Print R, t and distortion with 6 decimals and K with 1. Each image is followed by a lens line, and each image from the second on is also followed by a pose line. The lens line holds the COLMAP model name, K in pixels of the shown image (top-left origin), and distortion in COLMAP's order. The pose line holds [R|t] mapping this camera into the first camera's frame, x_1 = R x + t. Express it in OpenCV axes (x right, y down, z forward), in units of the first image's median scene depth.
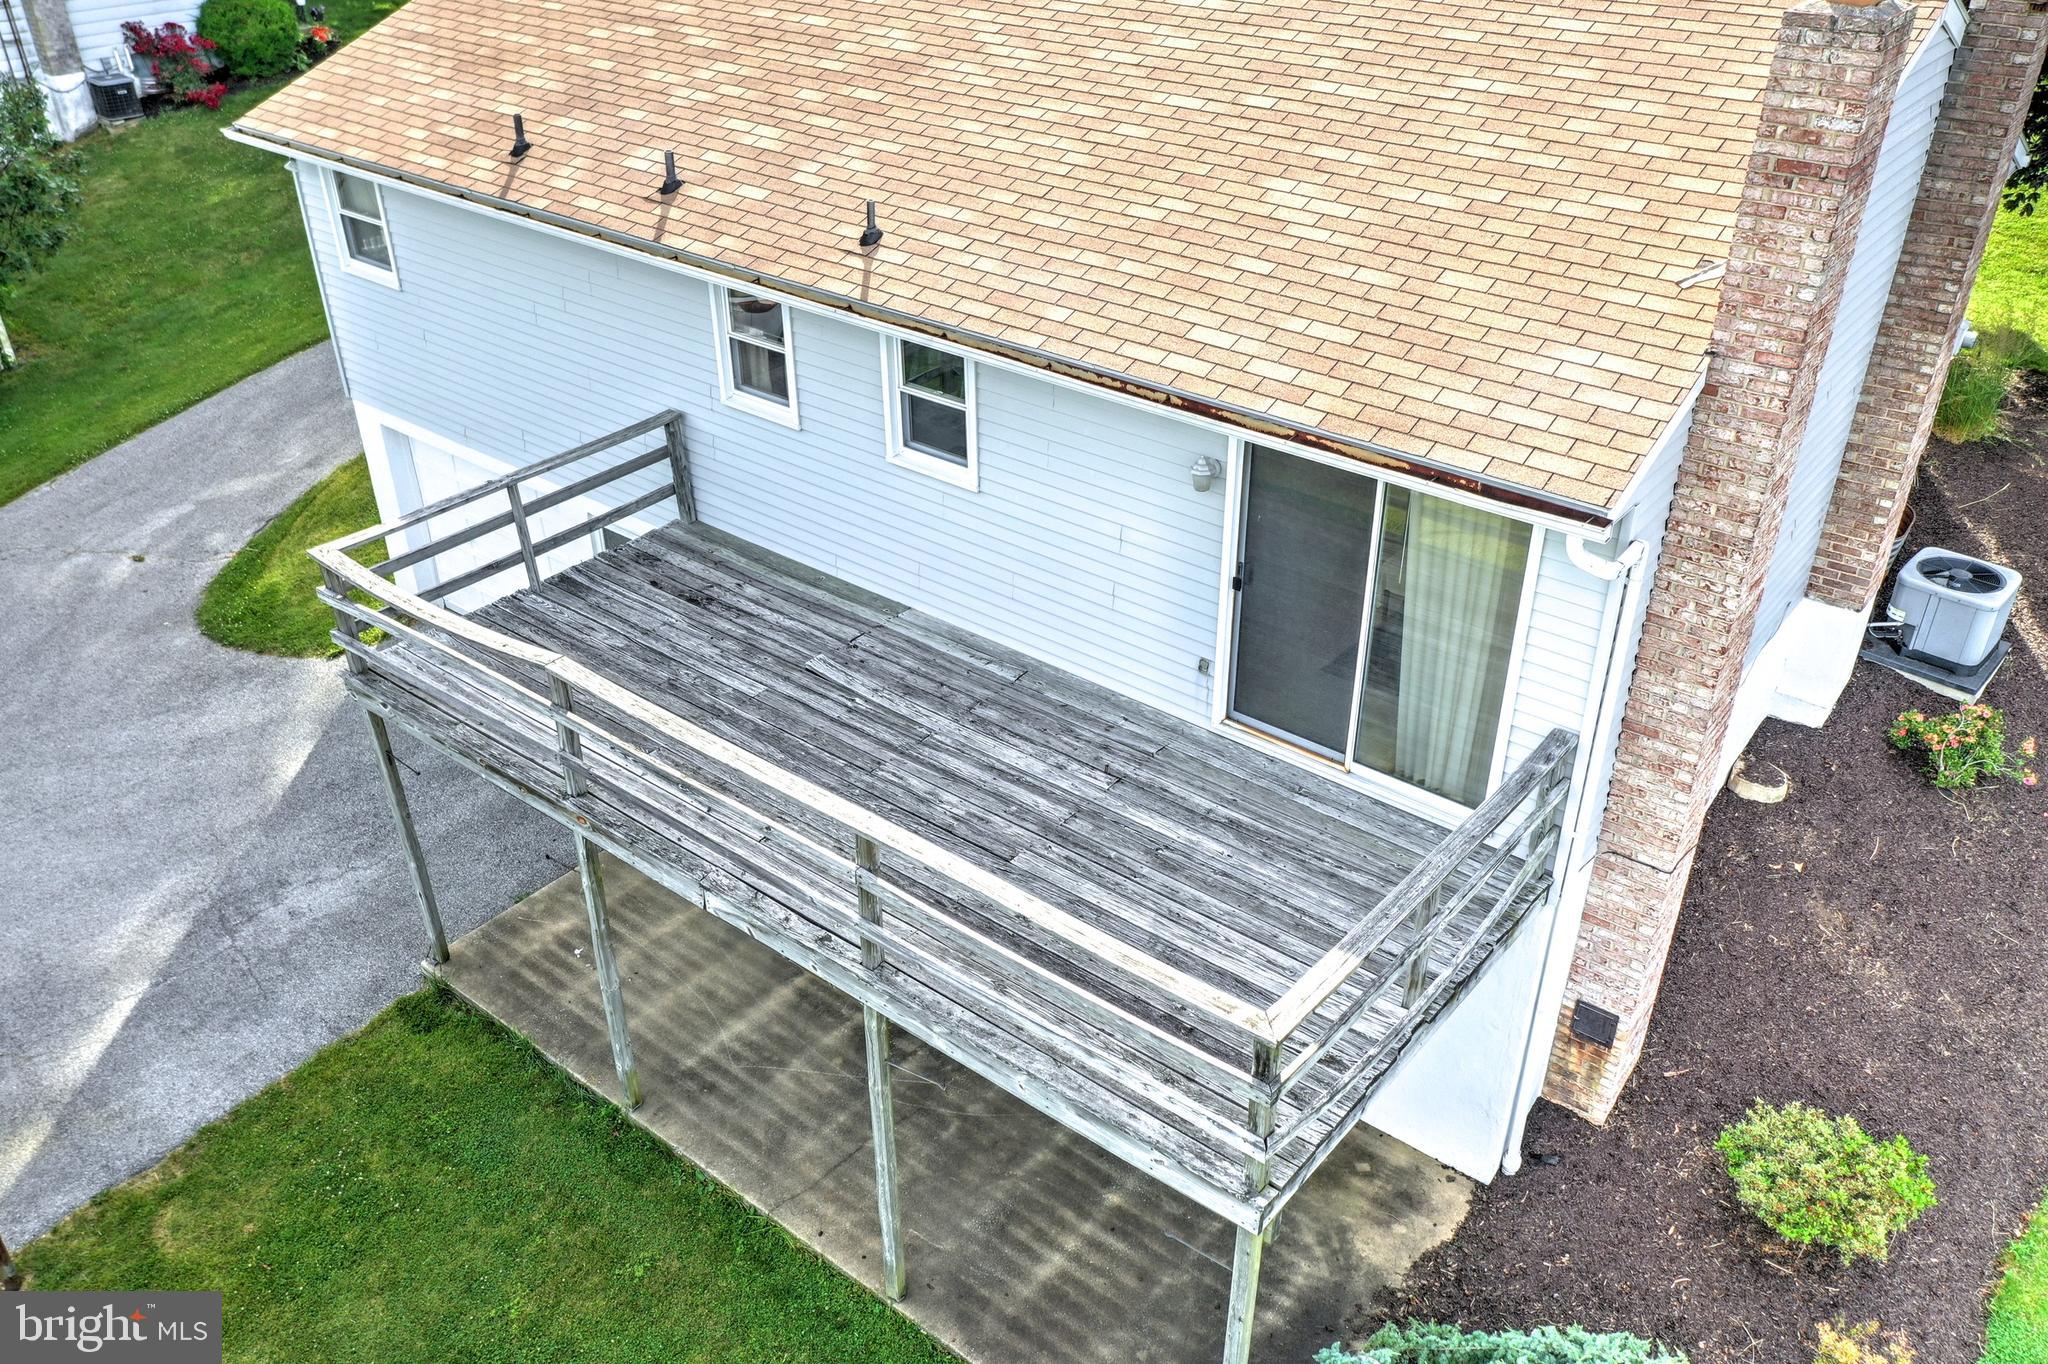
lens RADIAL K [[1609.9, 0, 1030.4], [0, 1609.9, 689.2], [0, 0, 1]] dist [-0.002335, -0.004332]
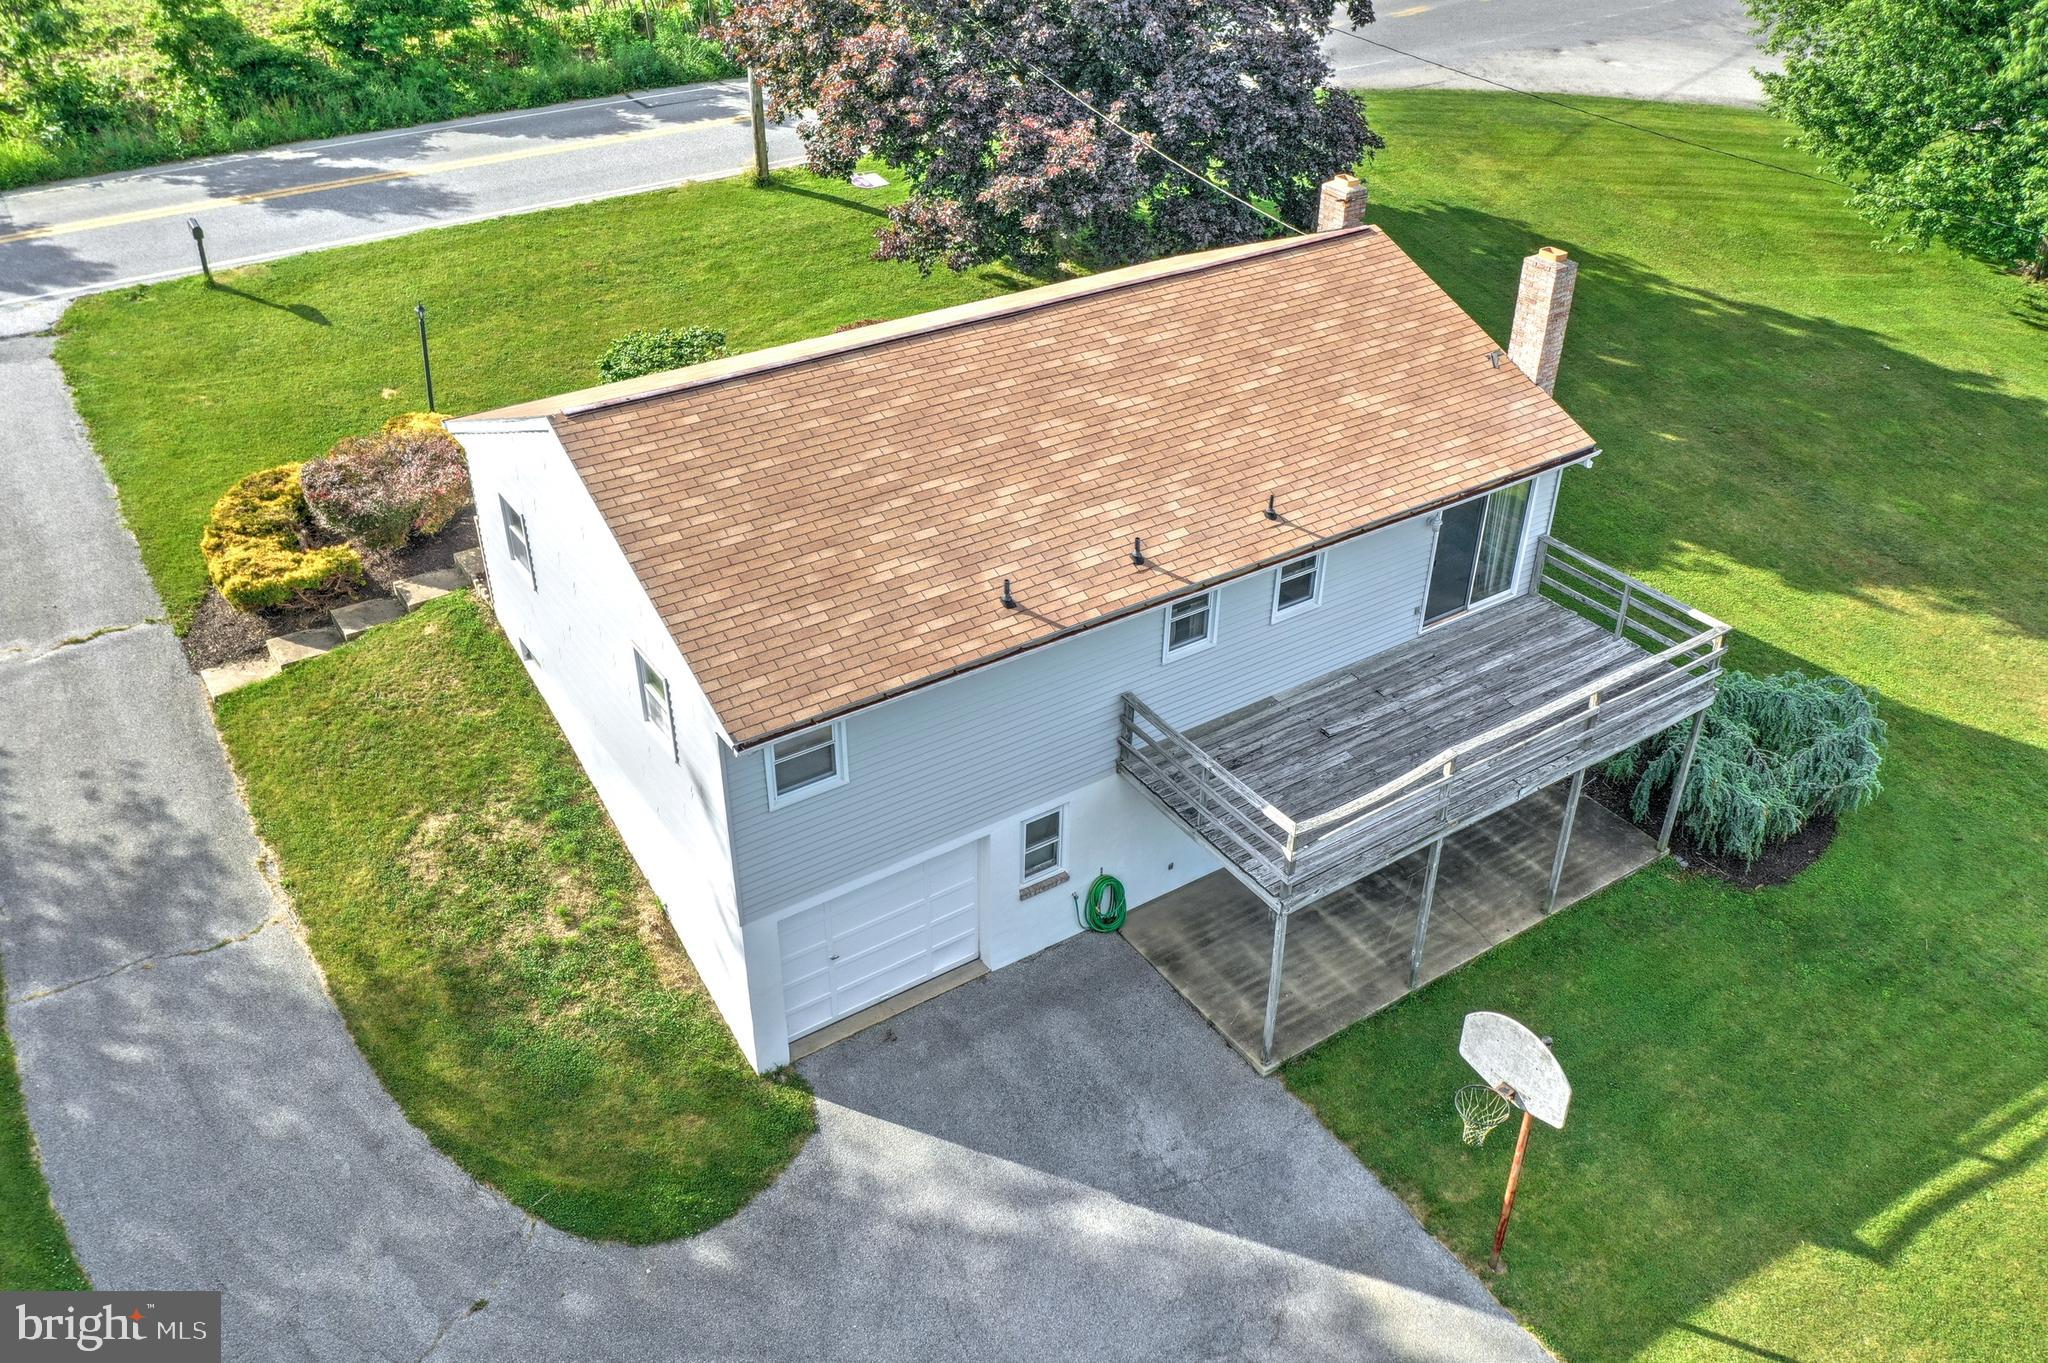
lens RADIAL K [[1581.2, 0, 1023.0], [0, 1581.2, 702.2], [0, 0, 1]] dist [0.009766, -0.011677]
pose [[0.298289, -0.533553, 0.791419, -1.631618], [0.497473, 0.794546, 0.348162, -0.835958], [-0.814582, 0.289857, 0.502433, 0.380311]]
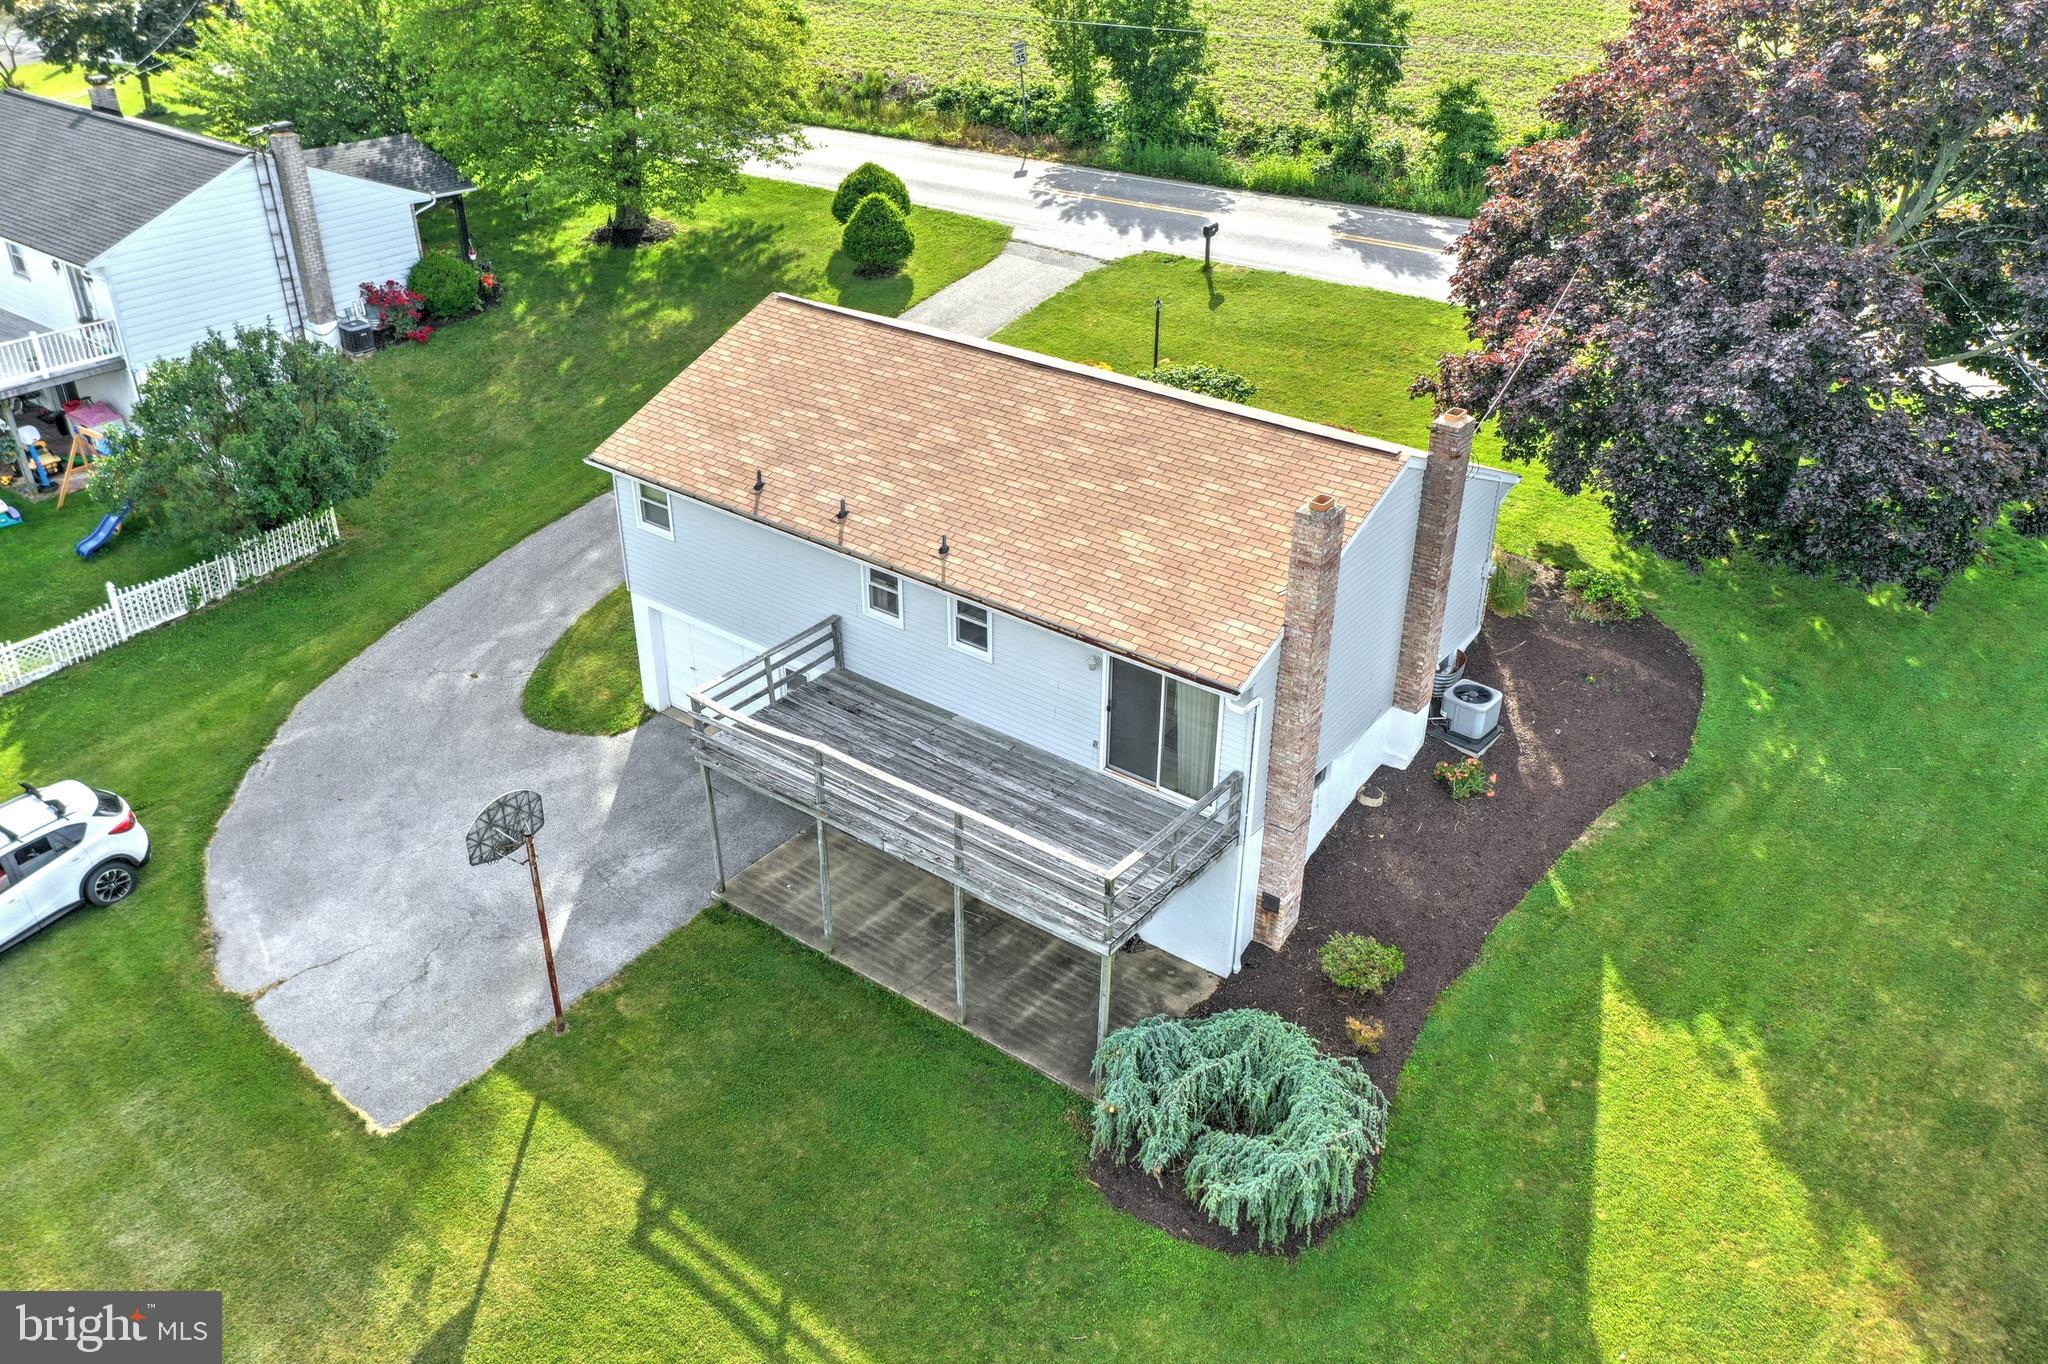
lens RADIAL K [[1603.7, 0, 1020.2], [0, 1603.7, 678.4], [0, 0, 1]] dist [0.026122, -0.001807]
pose [[0.999609, -0.004957, 0.027512, -0.053934], [0.005964, 0.999310, -0.036667, -0.022661], [-0.027311, 0.036817, 0.998949, -1.142848]]
